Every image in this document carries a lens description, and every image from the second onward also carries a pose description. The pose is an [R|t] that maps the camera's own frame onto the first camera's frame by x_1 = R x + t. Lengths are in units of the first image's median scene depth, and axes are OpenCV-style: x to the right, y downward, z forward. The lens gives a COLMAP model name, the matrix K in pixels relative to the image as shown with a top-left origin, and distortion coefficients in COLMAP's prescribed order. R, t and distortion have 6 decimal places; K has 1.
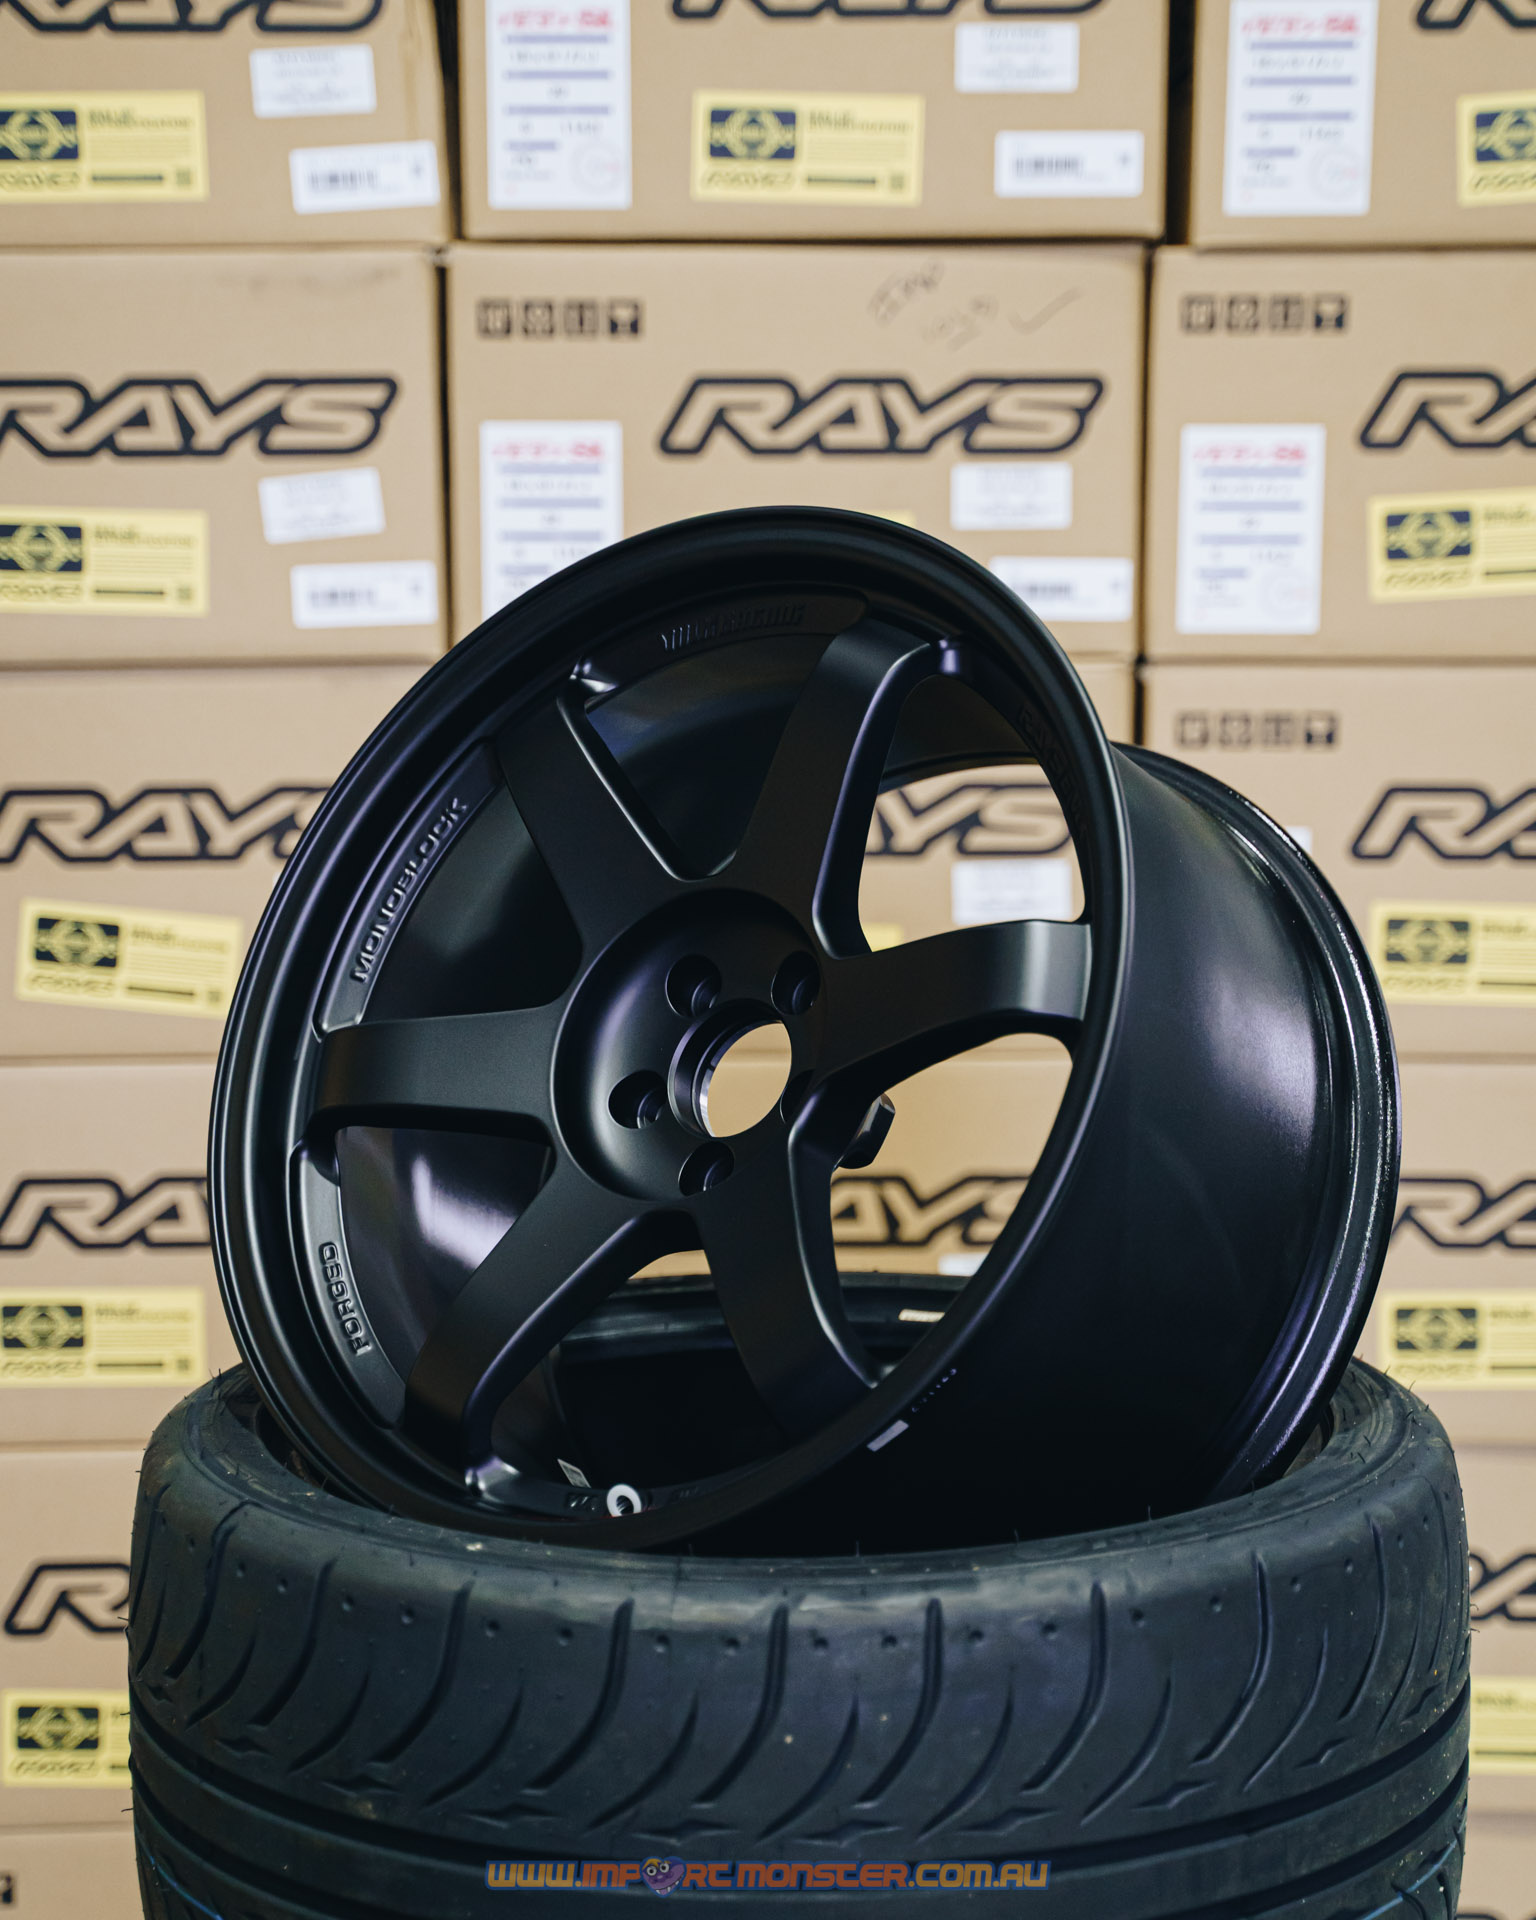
lens RADIAL K [[3169.4, 0, 789.5], [0, 3169.4, 956.4], [0, 0, 1]] dist [-0.039265, 0.194466]
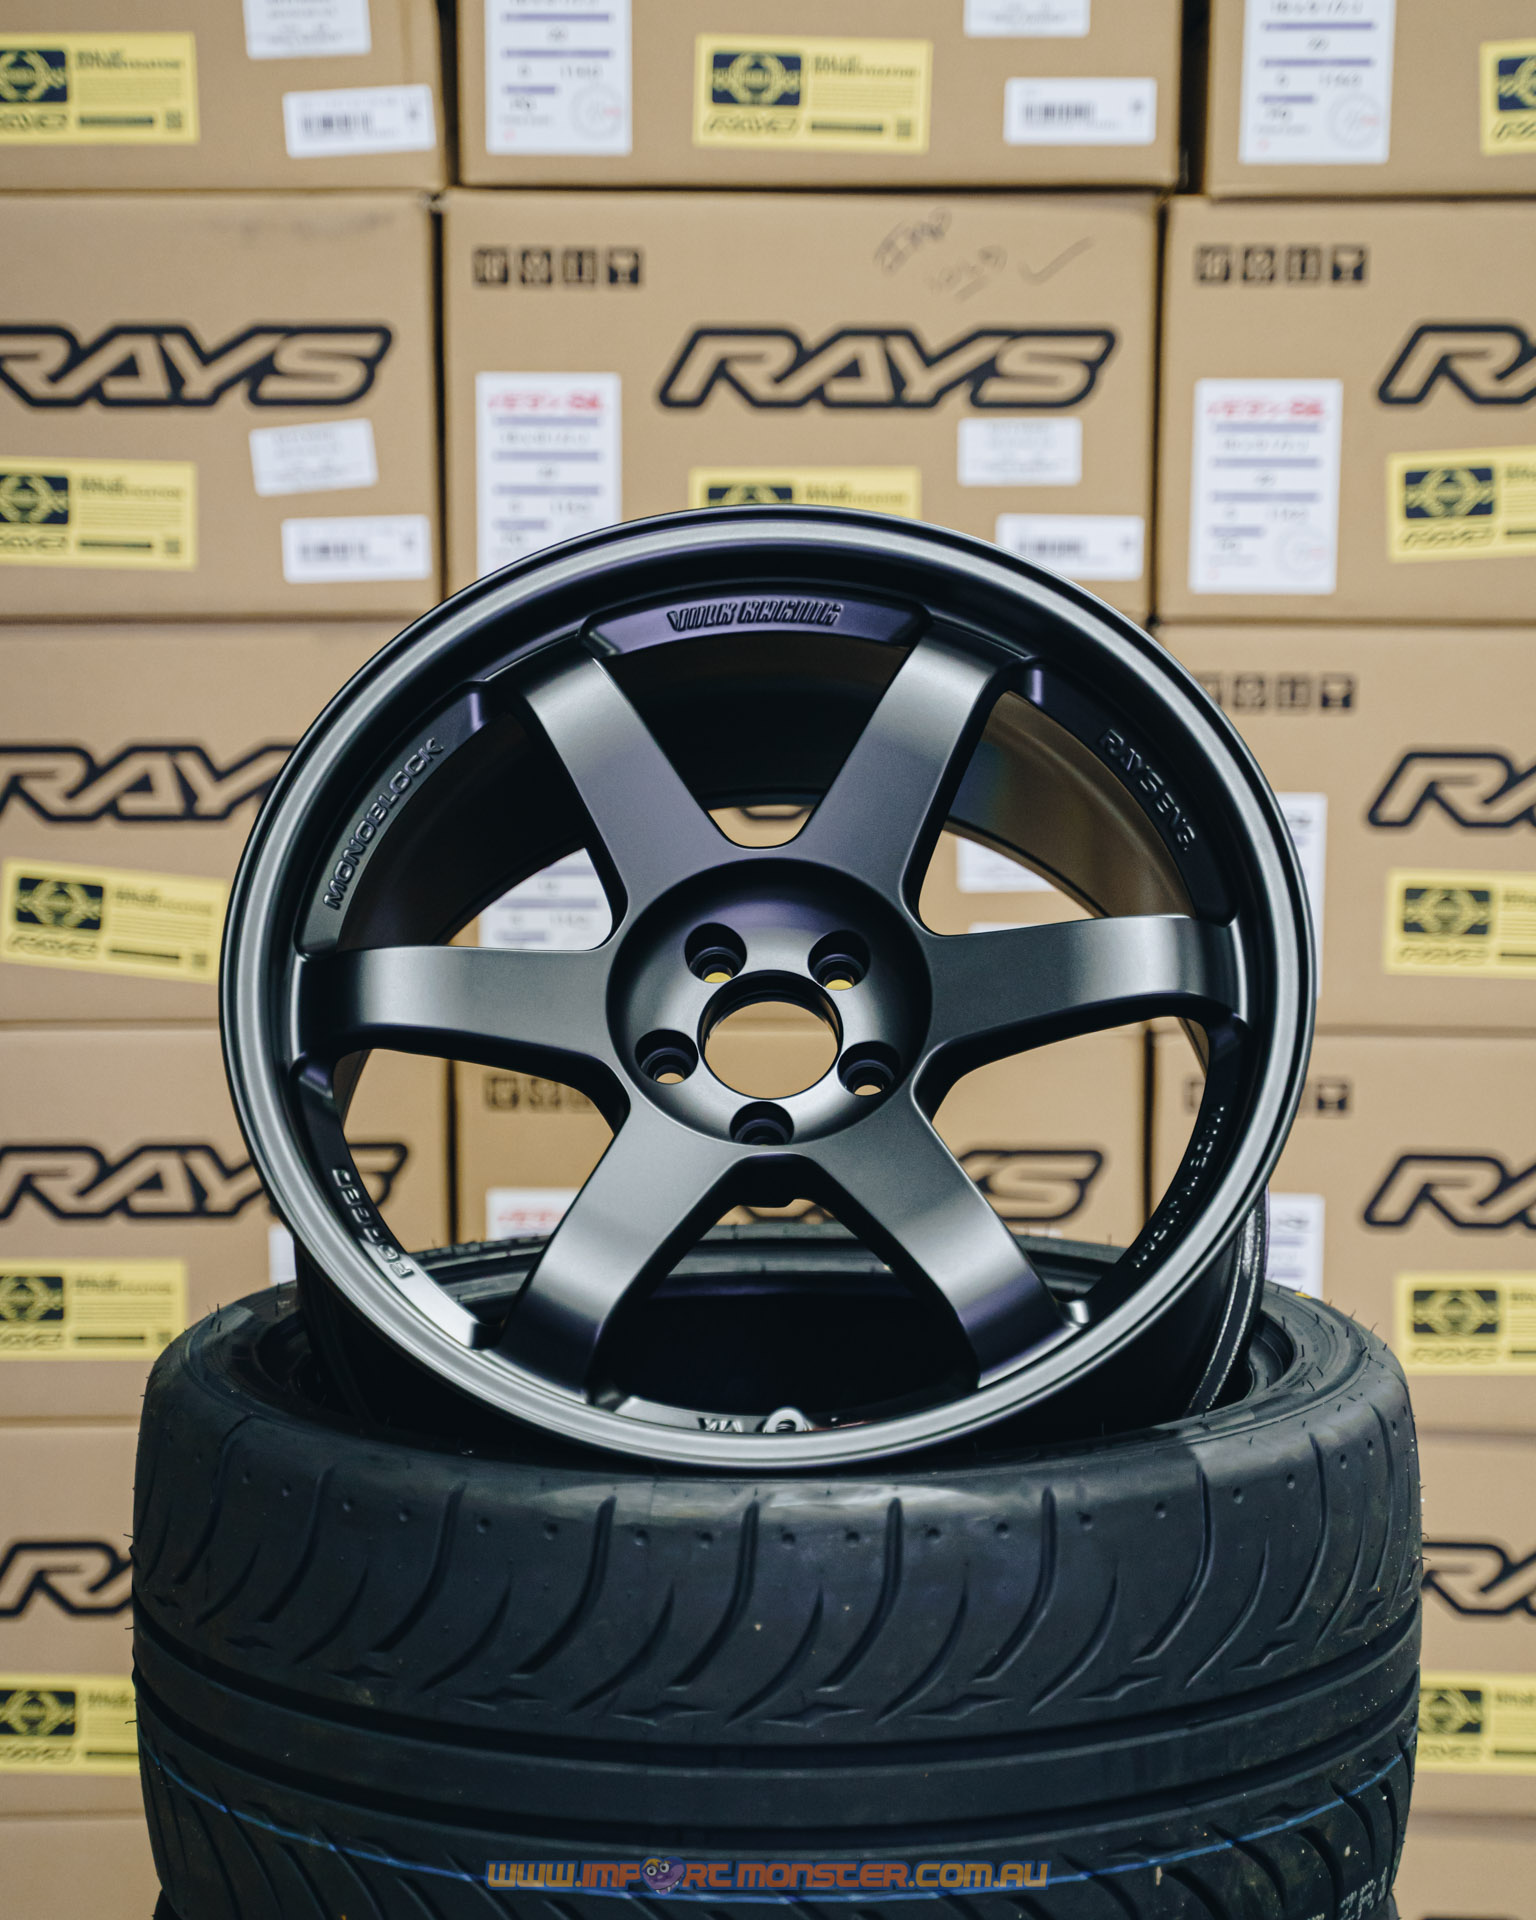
lens RADIAL K [[3588.2, 0, 768.0], [0, 3588.2, 960.0], [0, 0, 1]] dist [-0.000432, 0.069207]
pose [[0.999880, 0.006637, -0.013971, 0.009131], [-0.006587, 0.999972, 0.003604, 0.007877], [0.013995, -0.003511, 0.999896, -0.107659]]
